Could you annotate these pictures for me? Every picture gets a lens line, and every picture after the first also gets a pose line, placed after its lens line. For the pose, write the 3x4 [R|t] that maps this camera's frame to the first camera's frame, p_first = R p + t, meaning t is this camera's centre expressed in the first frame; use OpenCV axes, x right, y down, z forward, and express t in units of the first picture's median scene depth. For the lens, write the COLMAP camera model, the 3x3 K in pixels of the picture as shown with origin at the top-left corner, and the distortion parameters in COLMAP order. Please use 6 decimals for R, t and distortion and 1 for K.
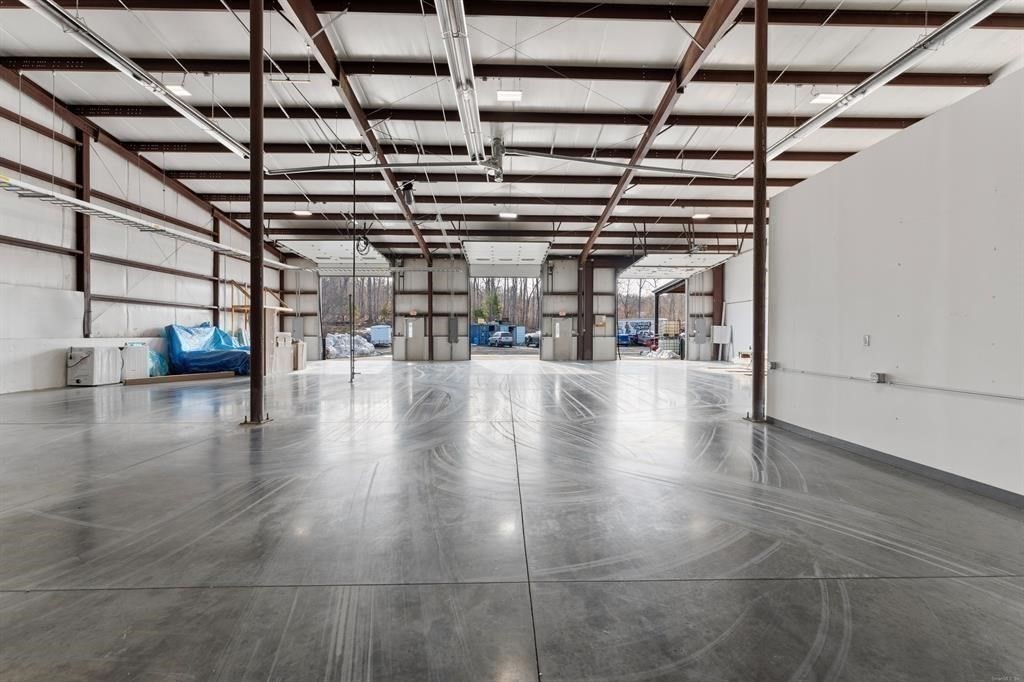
lens RADIAL K [[417.7, 0, 512.2], [0, 417.7, 376.5], [0, 0, 1]] dist [0.002664, 0.000343]
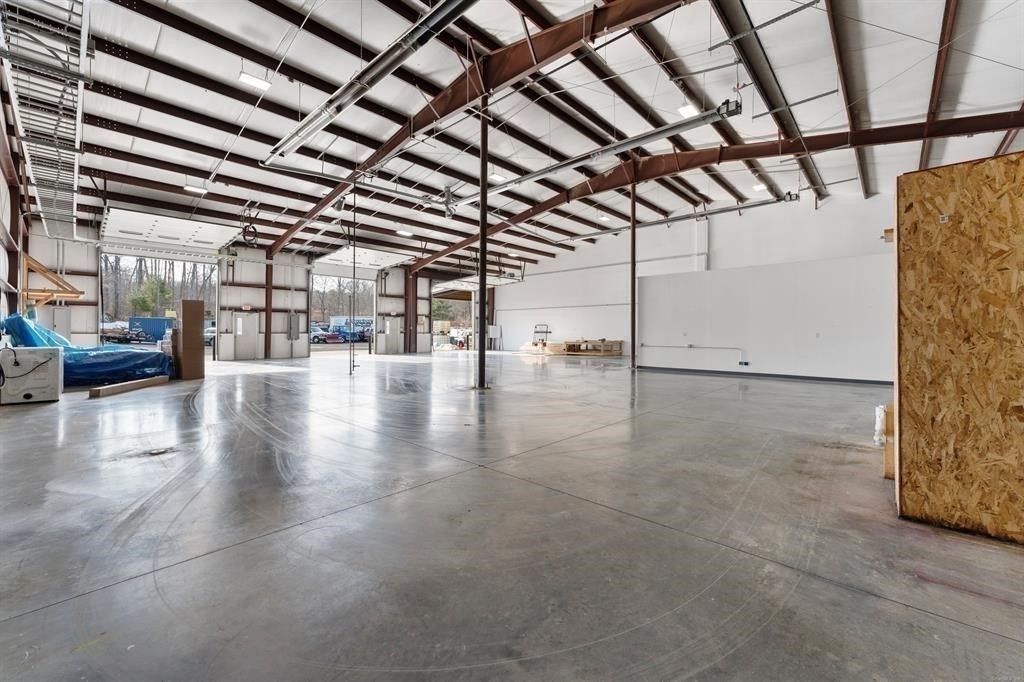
lens RADIAL K [[414.6, 0, 512.0], [0, 414.6, 341.0], [0, 0, 1]] dist [-0.000712, -0.000091]
pose [[0.689045, -0.017541, 0.724506, -0.476320], [0.072280, 0.996386, -0.044619, 0.000145], [-0.721105, 0.083112, 0.687823, -0.014213]]
